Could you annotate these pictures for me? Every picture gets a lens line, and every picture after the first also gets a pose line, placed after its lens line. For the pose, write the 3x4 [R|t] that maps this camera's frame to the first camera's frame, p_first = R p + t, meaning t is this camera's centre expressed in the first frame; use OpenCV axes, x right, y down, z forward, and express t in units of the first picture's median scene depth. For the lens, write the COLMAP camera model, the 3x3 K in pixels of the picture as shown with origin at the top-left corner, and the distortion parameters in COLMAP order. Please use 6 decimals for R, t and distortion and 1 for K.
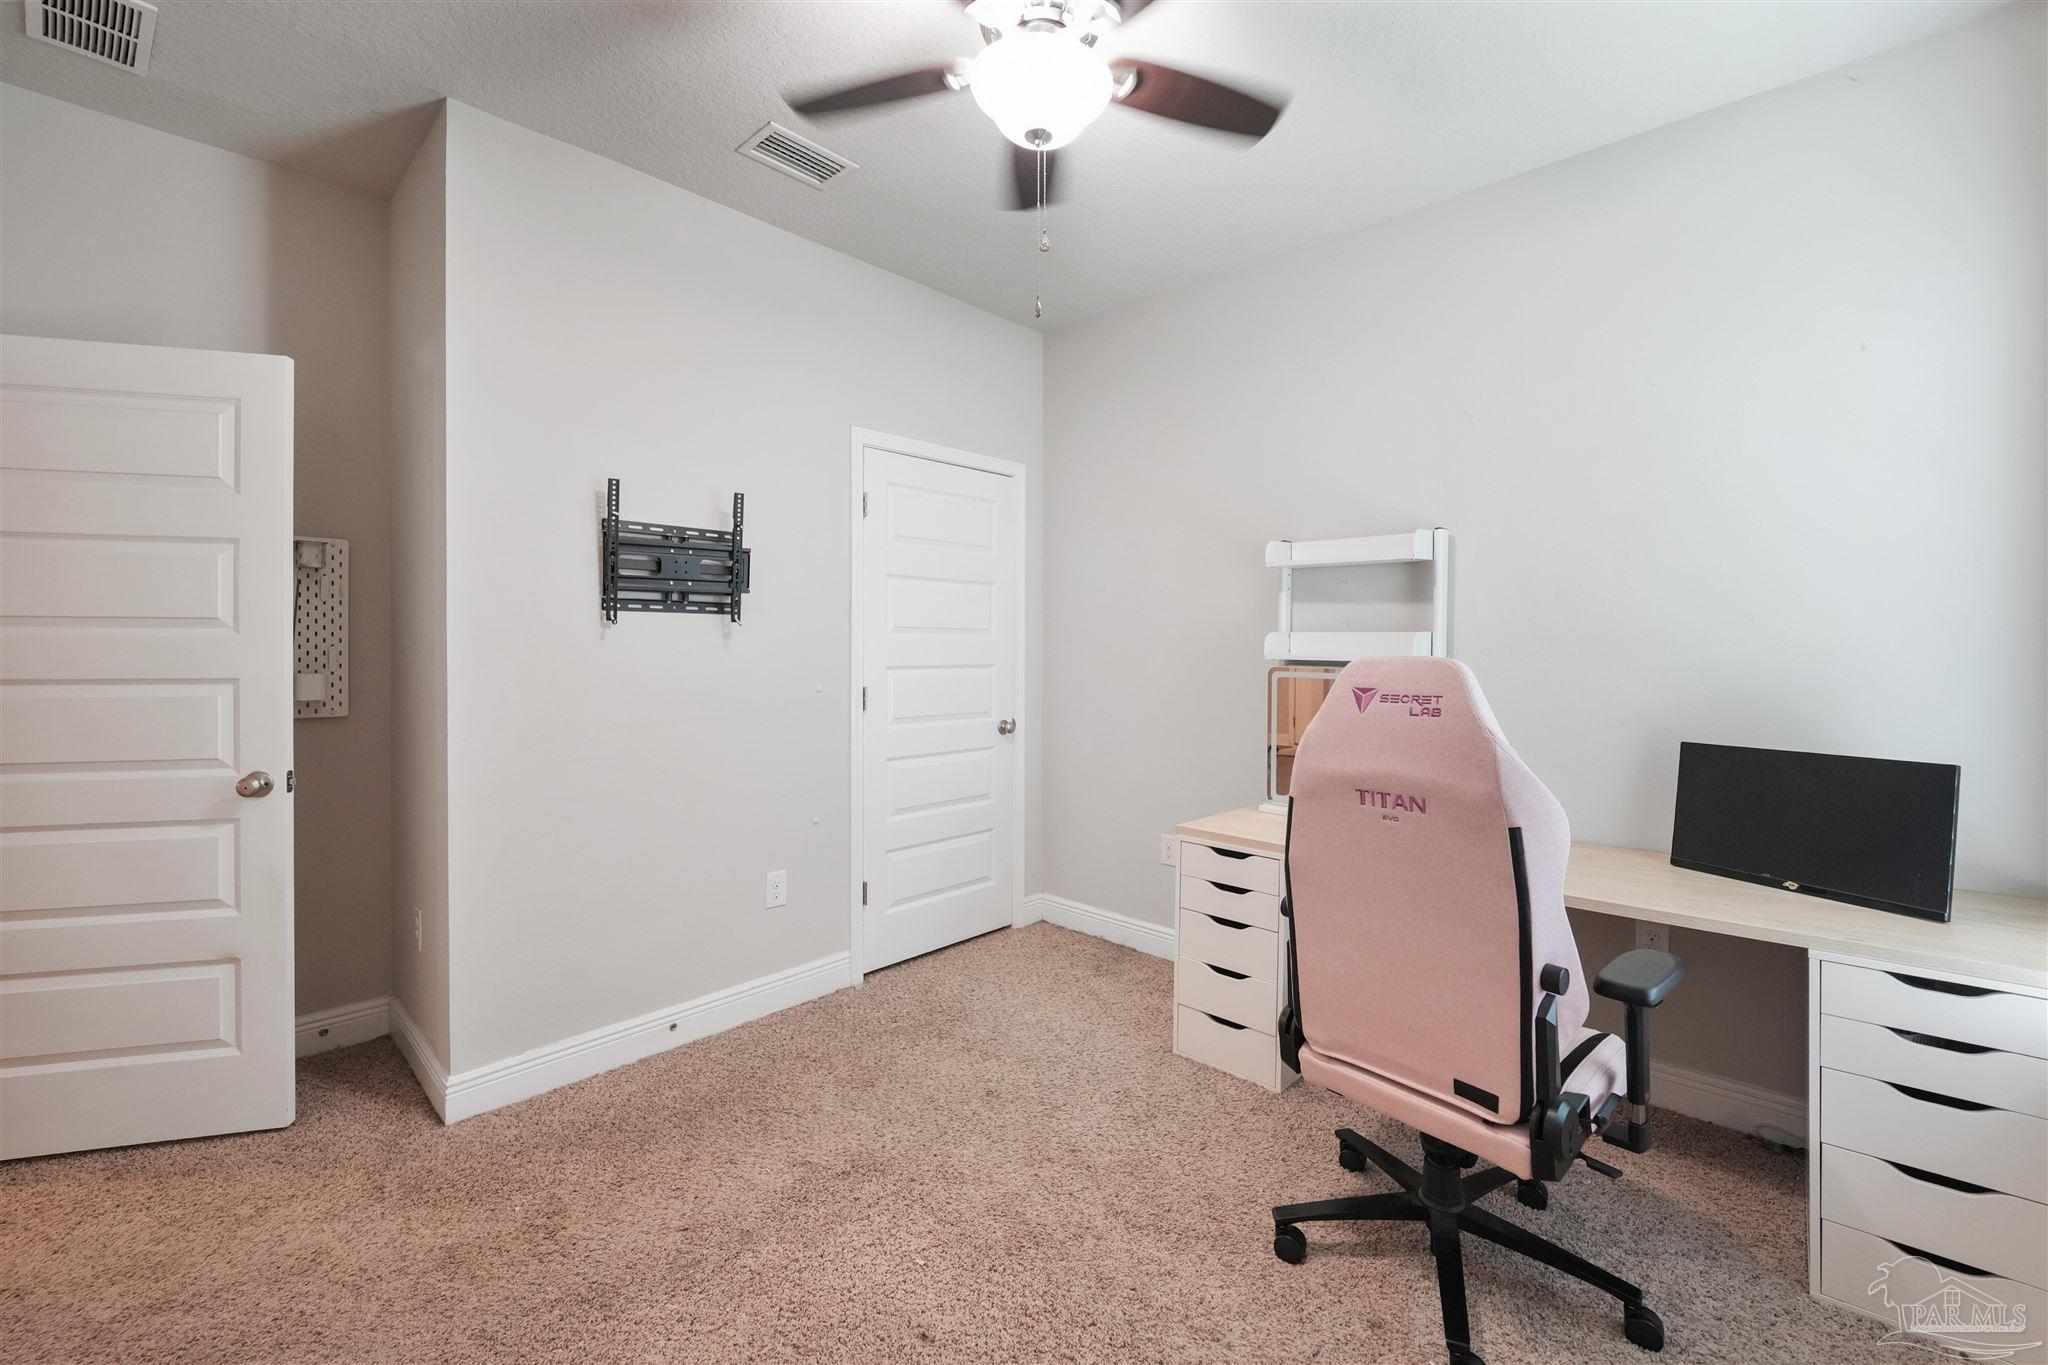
lens RADIAL K [[854.8, 0, 1048.3], [0, 854.8, 648.8], [0, 0, 1]] dist [-0.007903, -0.002103]
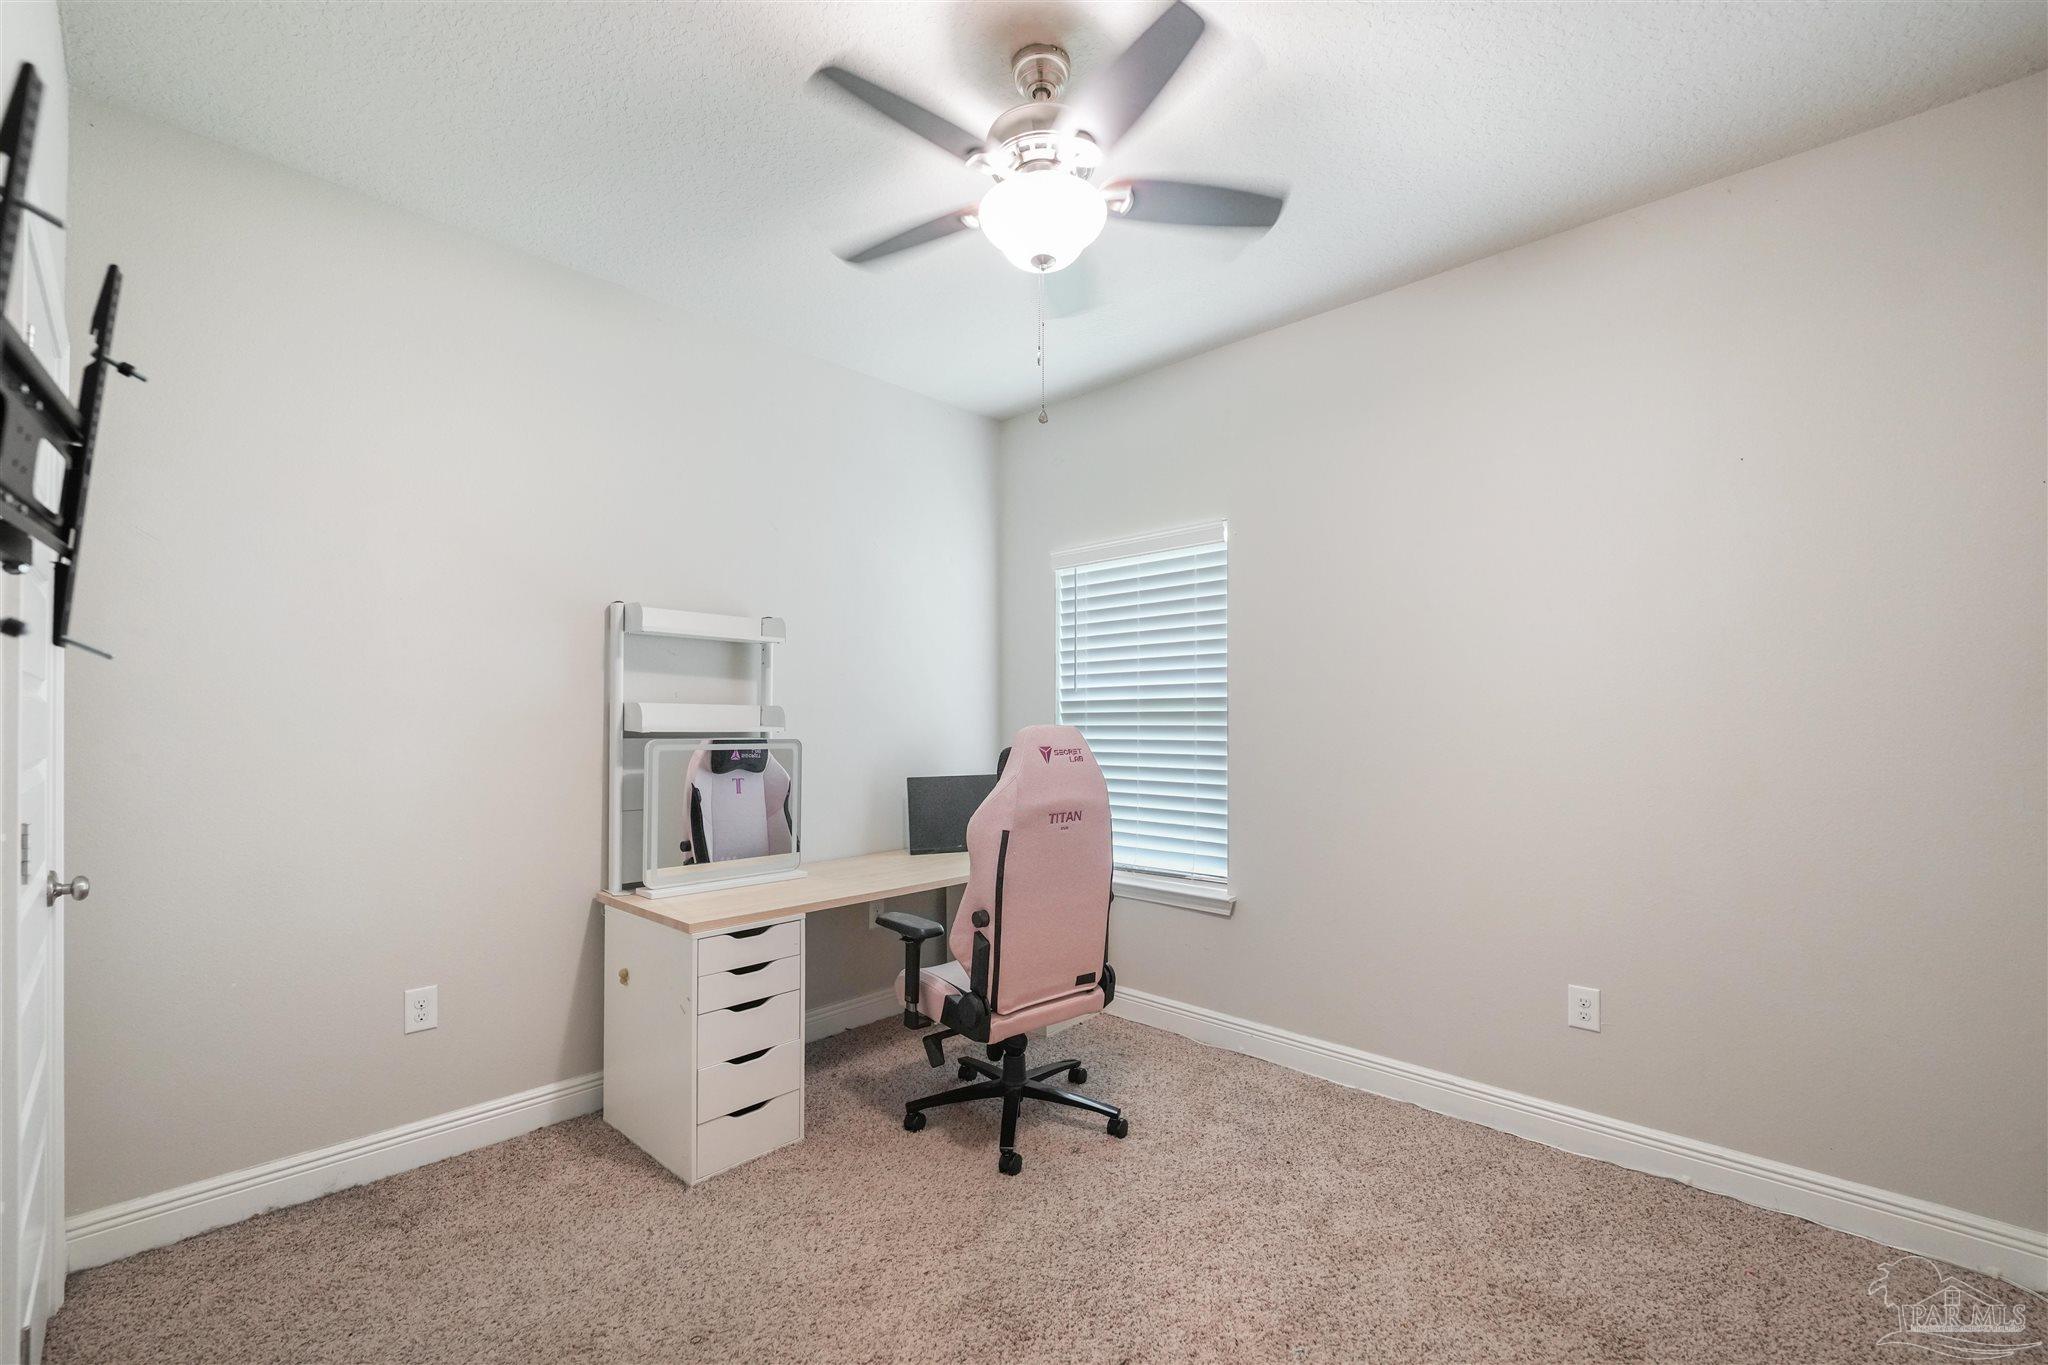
lens RADIAL K [[854.8, 0, 1025.9], [0, 854.8, 693.0], [0, 0, 1]] dist [-0.007903, -0.002103]
pose [[0.005093, 0.021839, 0.999749, -0.854249], [0.000327, 0.999761, -0.021841, -0.012550], [-0.999987, 0.000439, 0.005084, 0.763815]]
